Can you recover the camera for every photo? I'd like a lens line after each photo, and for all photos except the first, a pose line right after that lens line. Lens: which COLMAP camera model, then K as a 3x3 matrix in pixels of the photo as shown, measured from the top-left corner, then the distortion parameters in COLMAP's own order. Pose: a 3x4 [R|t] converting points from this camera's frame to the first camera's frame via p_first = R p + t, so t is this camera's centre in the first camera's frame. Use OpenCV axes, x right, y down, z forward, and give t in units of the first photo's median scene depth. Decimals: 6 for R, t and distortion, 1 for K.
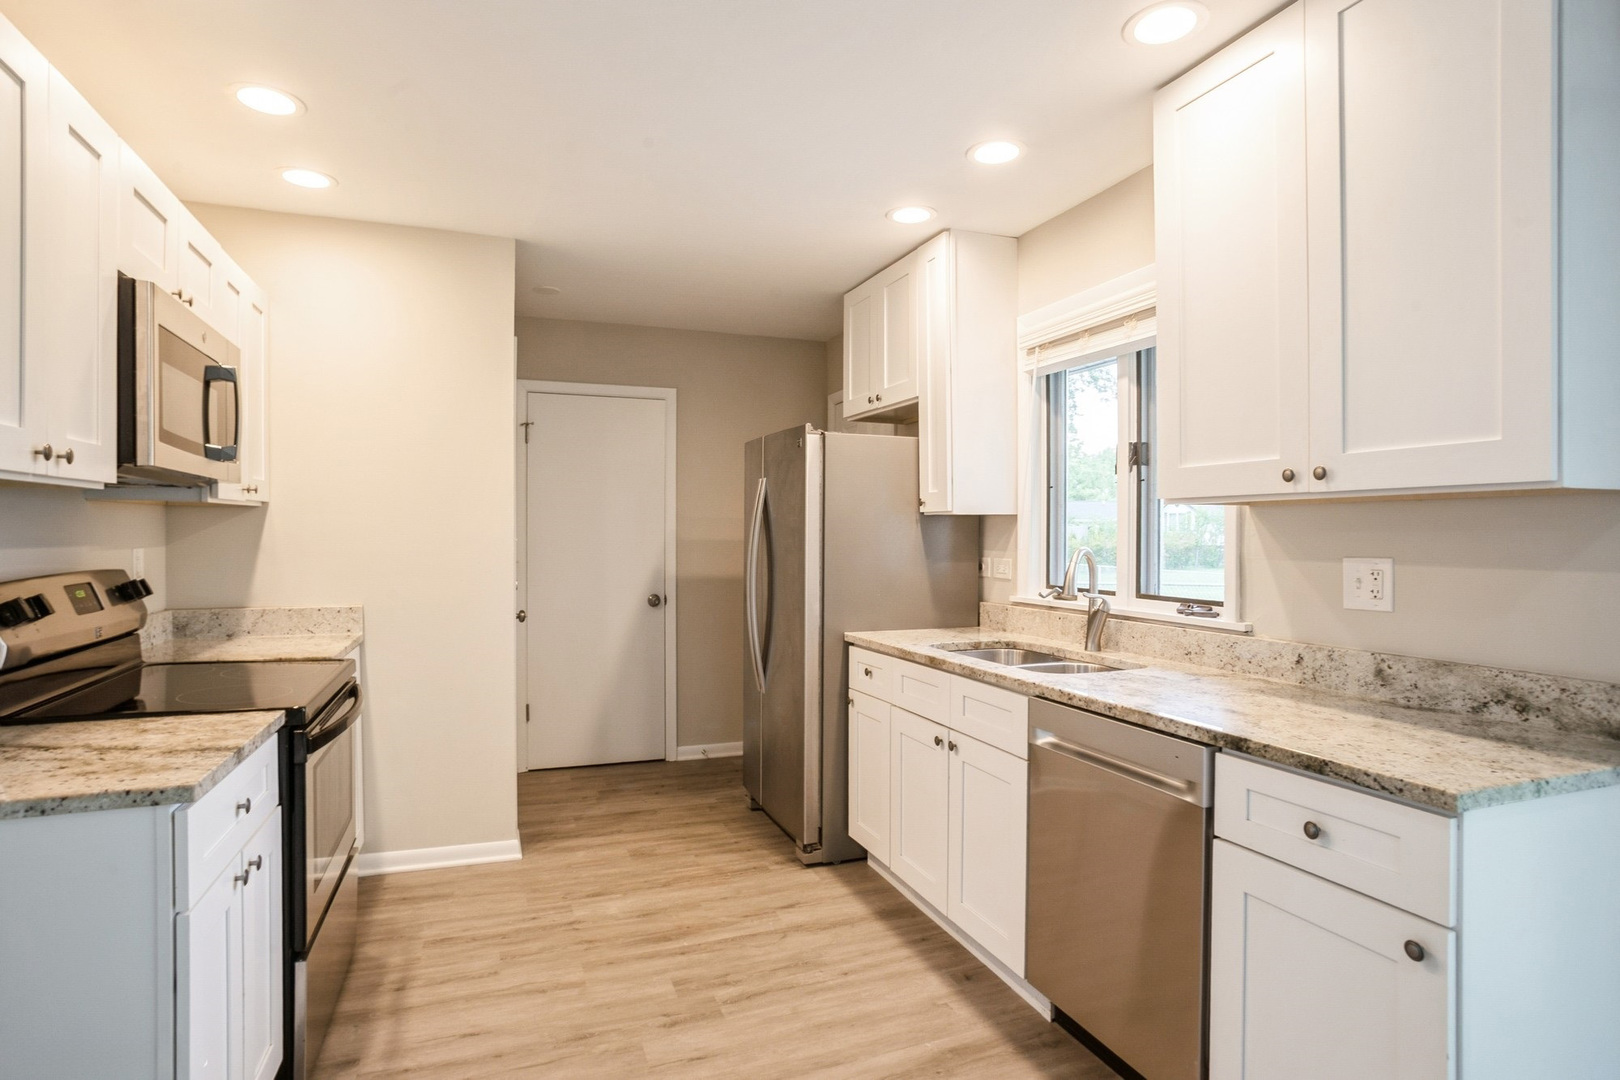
lens RADIAL K [[862.9, 0, 810.8], [0, 862.9, 541.0], [0, 0, 1]] dist [-0.052979, 0.017916]
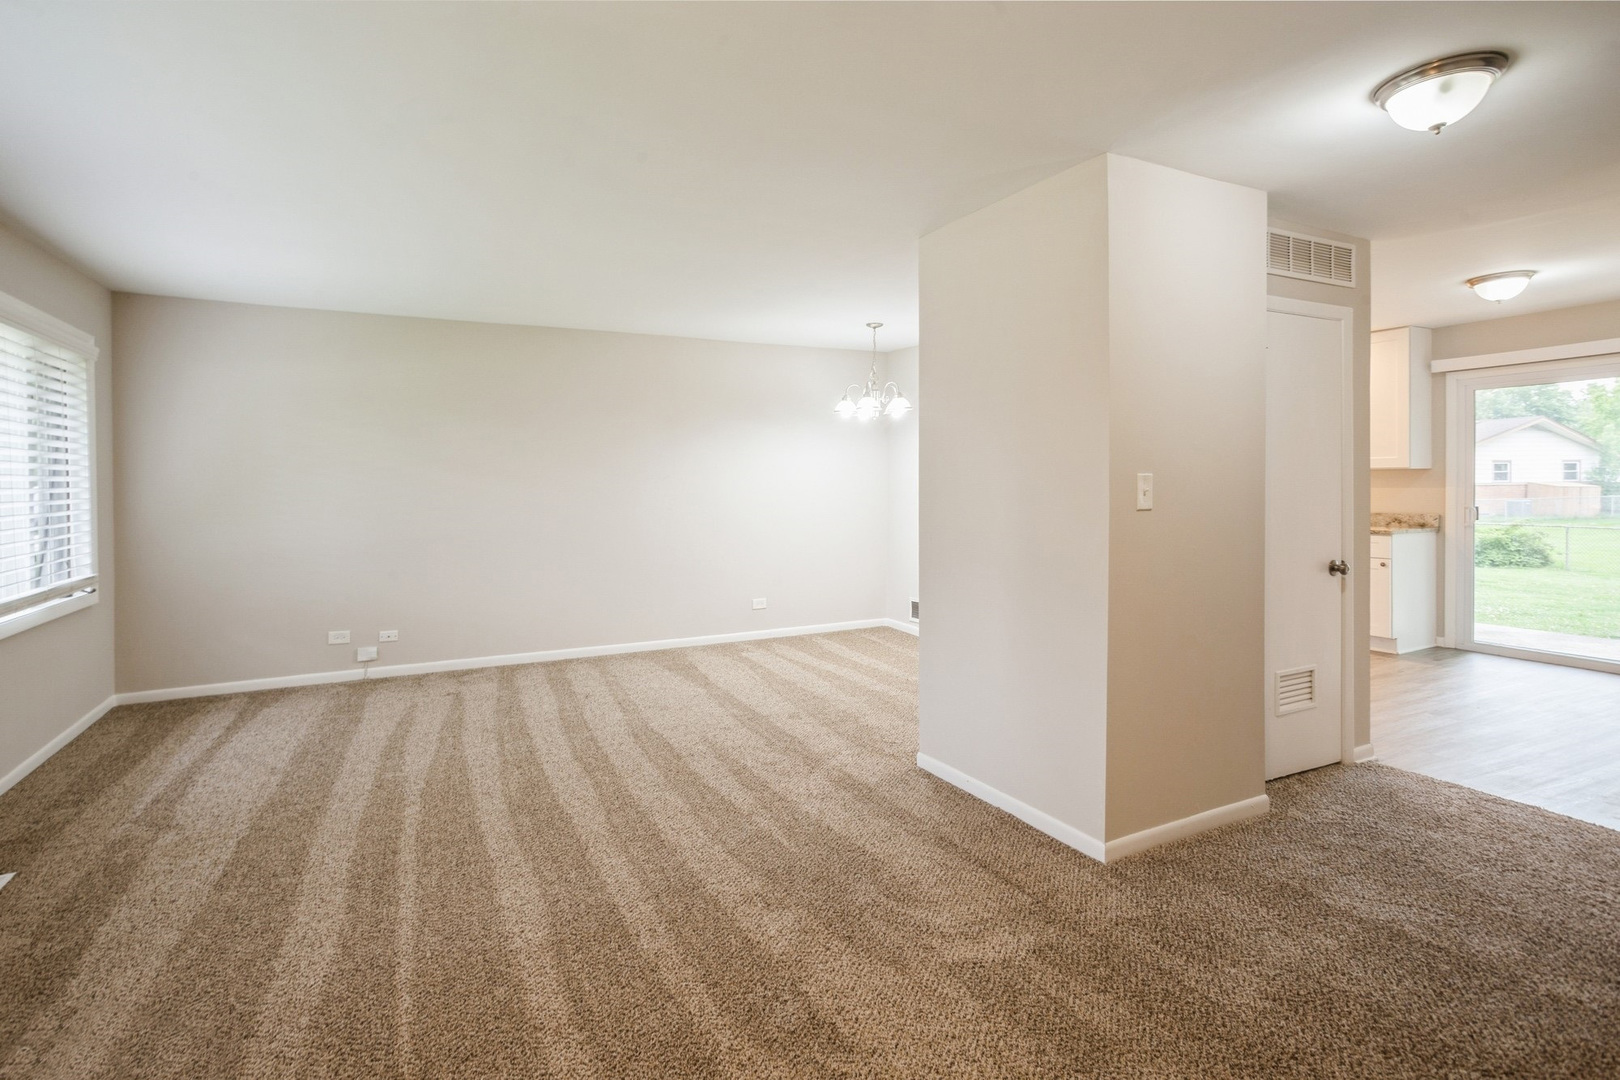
lens RADIAL K [[790.1, 0, 792.1], [0, 790.1, 496.2], [0, 0, 1]] dist [0.034724, 0.002000]
pose [[0.994321, -0.009939, 0.105953, -1.567771], [0.008893, 0.999907, 0.010343, 0.005274], [-0.106046, -0.009342, 0.994317, -1.619336]]
